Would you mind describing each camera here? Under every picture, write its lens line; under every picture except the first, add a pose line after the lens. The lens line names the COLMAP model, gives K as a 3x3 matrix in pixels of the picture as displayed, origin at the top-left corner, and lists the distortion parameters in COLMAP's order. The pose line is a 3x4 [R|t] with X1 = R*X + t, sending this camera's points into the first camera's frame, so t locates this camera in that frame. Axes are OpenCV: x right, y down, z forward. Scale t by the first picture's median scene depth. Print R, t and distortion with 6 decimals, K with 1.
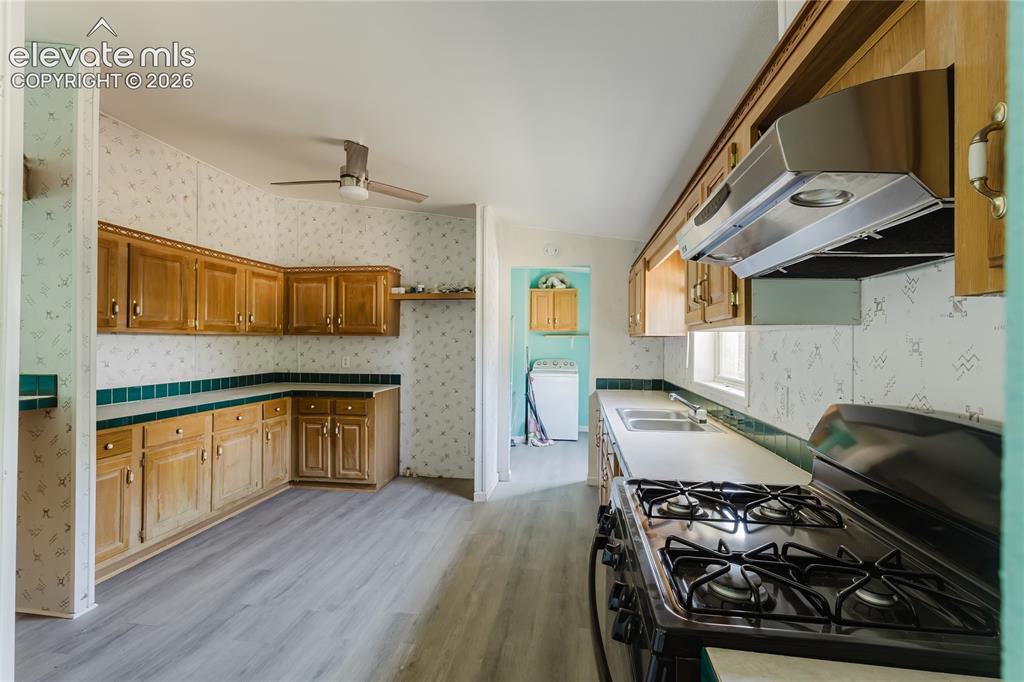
lens RADIAL K [[469.3, 0, 509.8], [0, 469.3, 340.9], [0, 0, 1]] dist [0.001224, 0.000697]
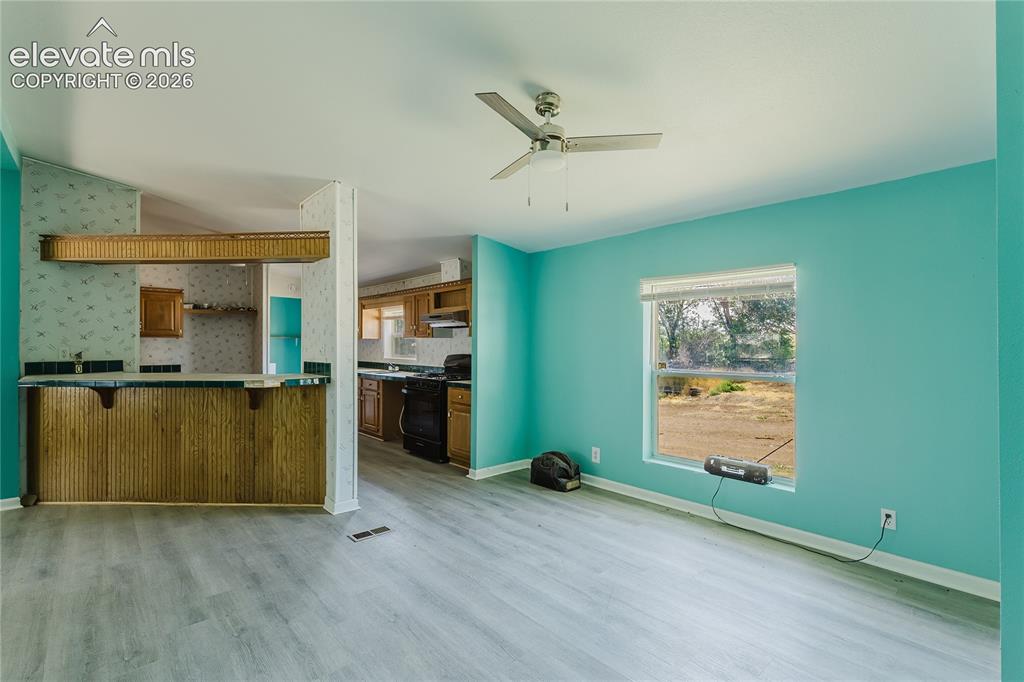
lens RADIAL K [[469.3, 0, 509.8], [0, 469.3, 340.9], [0, 0, 1]] dist [0.001224, 0.000697]
pose [[0.642861, -0.002125, 0.765980, -0.713029], [-0.001527, 0.999991, 0.004056, -0.007847], [-0.765982, -0.003777, 0.642851, -0.704523]]
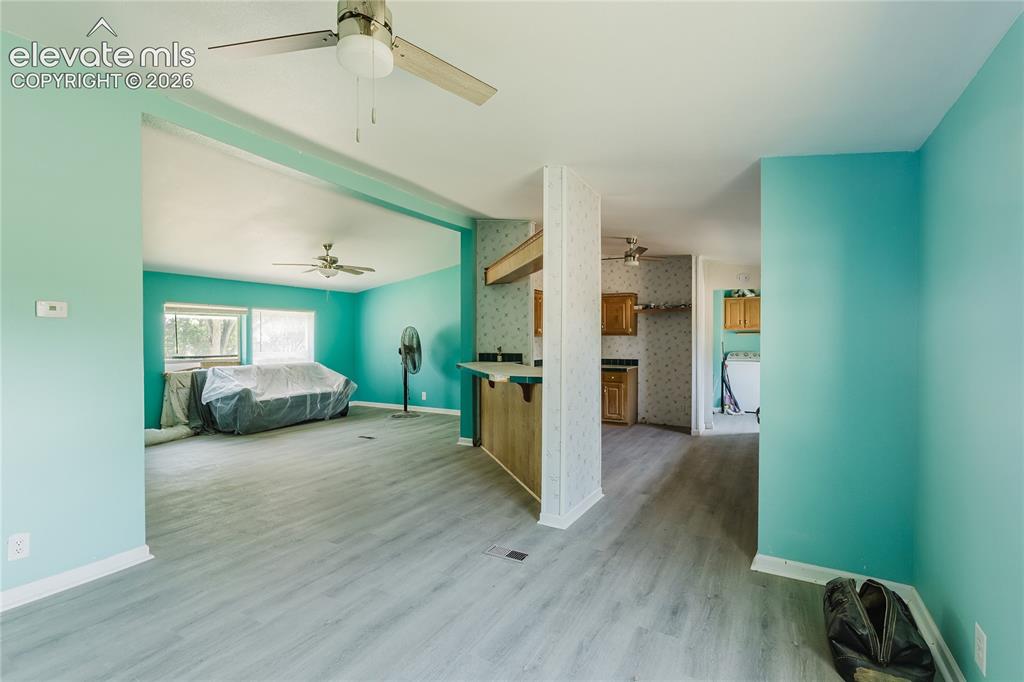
lens RADIAL K [[469.8, 0, 512.0], [0, 469.8, 341.0], [0, 0, 1]] dist [-0.002464, 0.000059]
pose [[0.933029, -0.004618, -0.359773, -0.060742], [0.007743, 0.999944, 0.007245, -0.006246], [0.359719, -0.009546, 0.933012, -0.676688]]
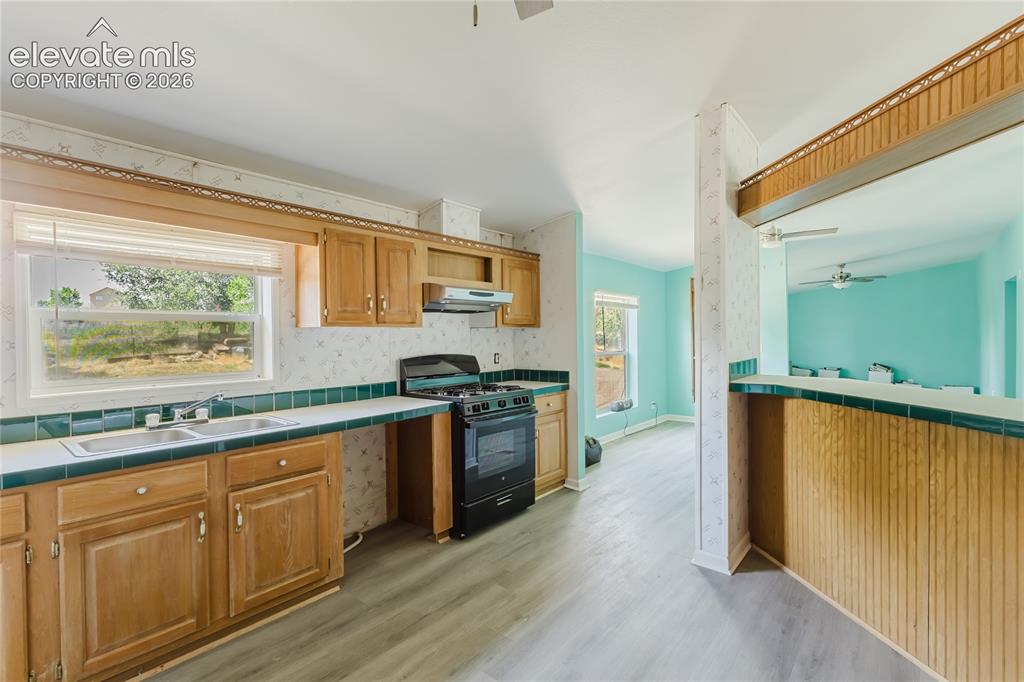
lens RADIAL K [[469.3, 0, 509.8], [0, 469.3, 340.9], [0, 0, 1]] dist [0.001224, 0.000697]
pose [[-0.849073, -0.003989, 0.528261, -0.339453], [0.000687, 0.999962, 0.008655, 0.003916], [-0.528276, 0.007712, -0.849038, 0.844224]]
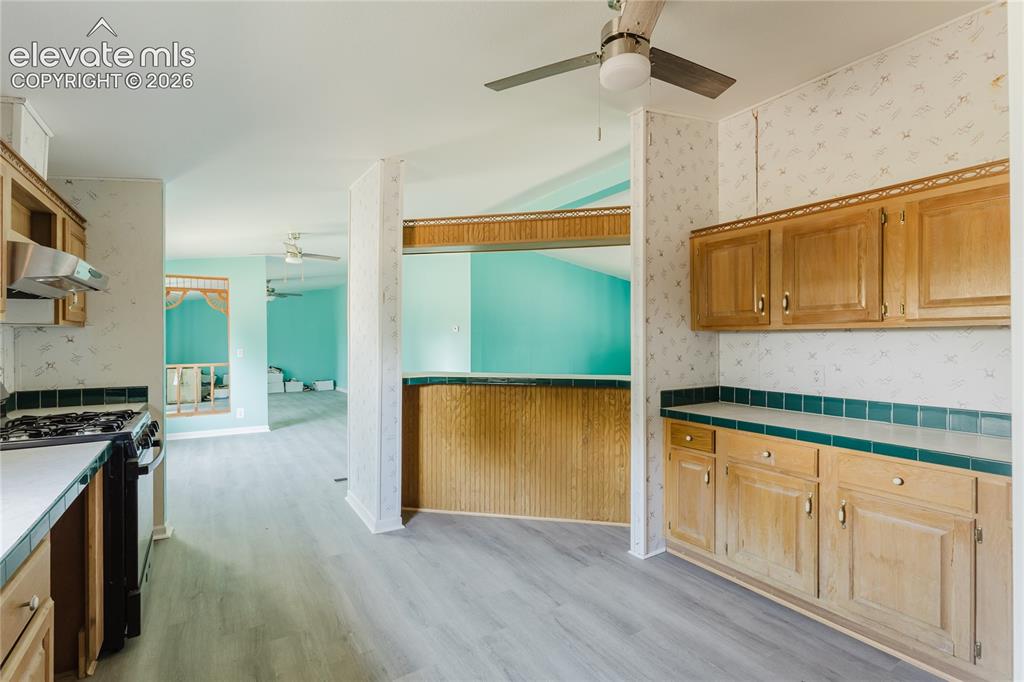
lens RADIAL K [[469.3, 0, 509.8], [0, 469.3, 340.9], [0, 0, 1]] dist [0.001224, 0.000697]
pose [[-0.757362, -0.009974, -0.652919, 0.090486], [-0.004727, 0.999941, -0.009791, 0.008541], [0.652978, -0.004329, -0.757365, 0.883587]]
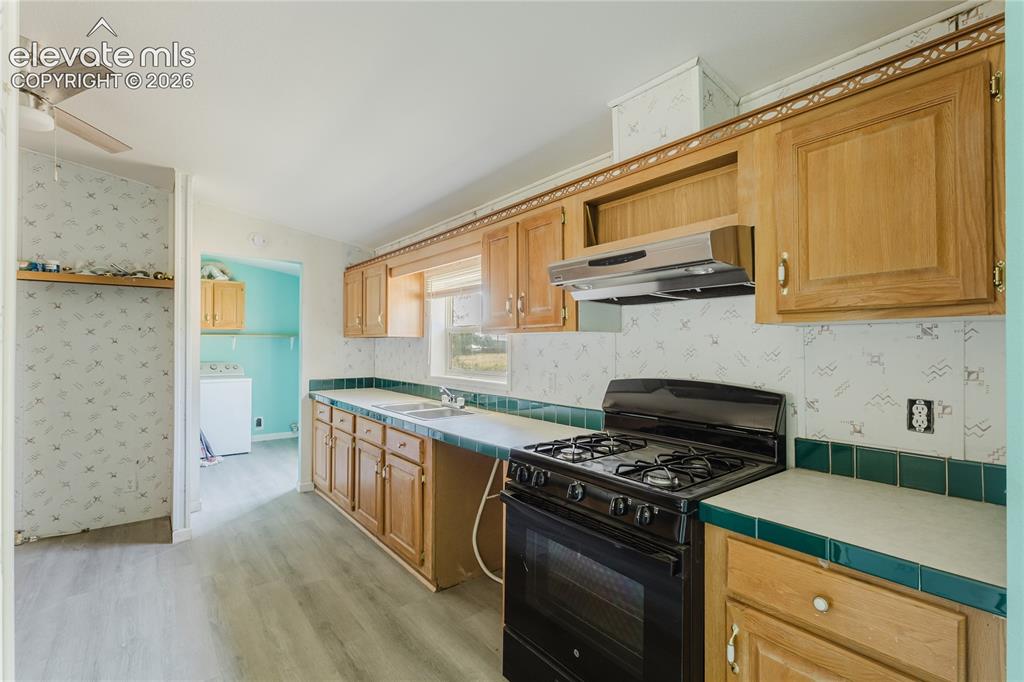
lens RADIAL K [[465.6, 0, 512.0], [0, 465.6, 341.0], [0, 0, 1]] dist [-0.001177, 0.000139]
pose [[0.688442, -0.000501, 0.725291, -0.221607], [-0.000278, 1.000000, 0.000955, -0.001354], [-0.725291, -0.000859, 0.688441, 0.037117]]
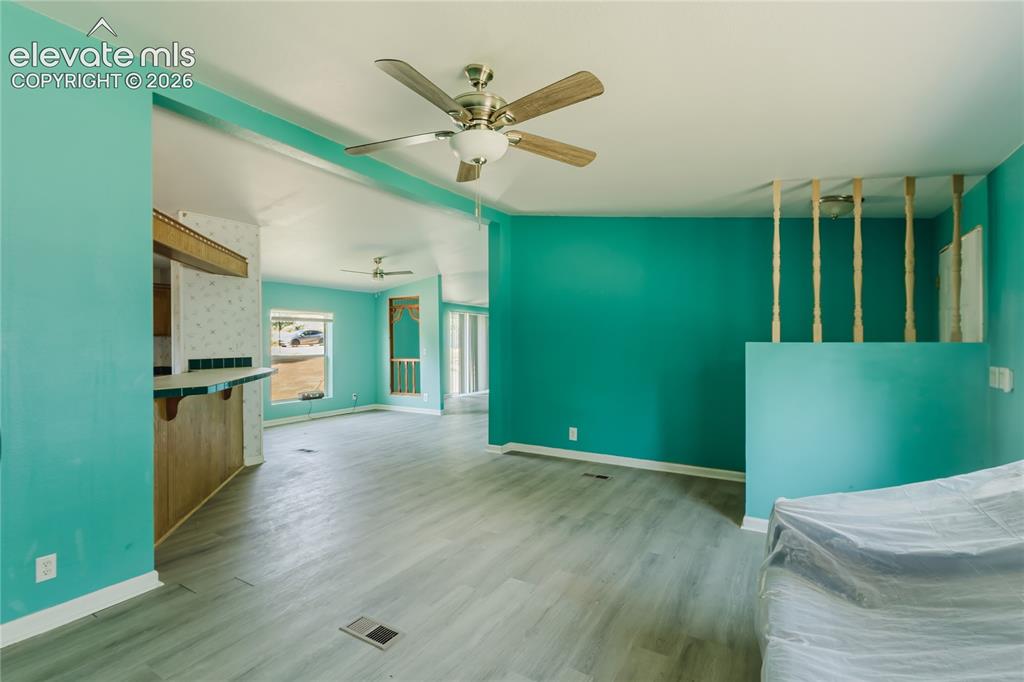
lens RADIAL K [[469.8, 0, 512.0], [0, 469.8, 341.0], [0, 0, 1]] dist [-0.002464, 0.000059]
pose [[-0.922009, -0.004944, 0.387137, -1.290590], [-0.007837, 0.999952, -0.005894, -0.000750], [-0.387089, -0.008468, -0.922004, 0.865157]]
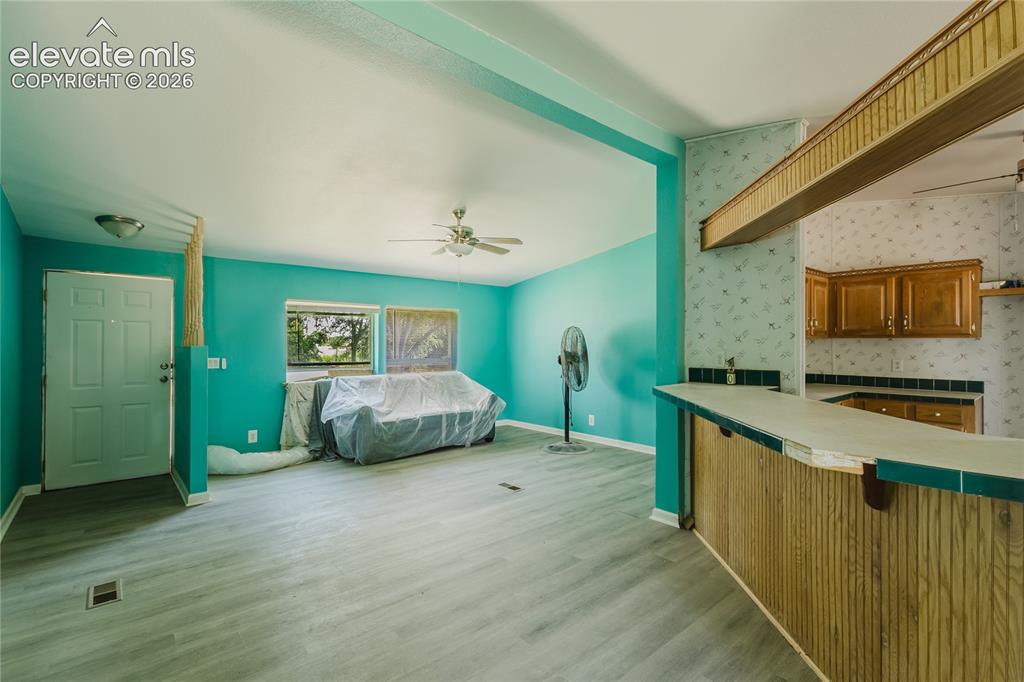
lens RADIAL K [[469.3, 0, 509.8], [0, 469.3, 340.9], [0, 0, 1]] dist [0.001224, 0.000697]
pose [[0.753845, -0.007676, -0.657008, -0.337942], [0.006302, 0.999970, -0.004453, -0.005917], [0.657022, -0.000784, 0.753871, -0.252835]]
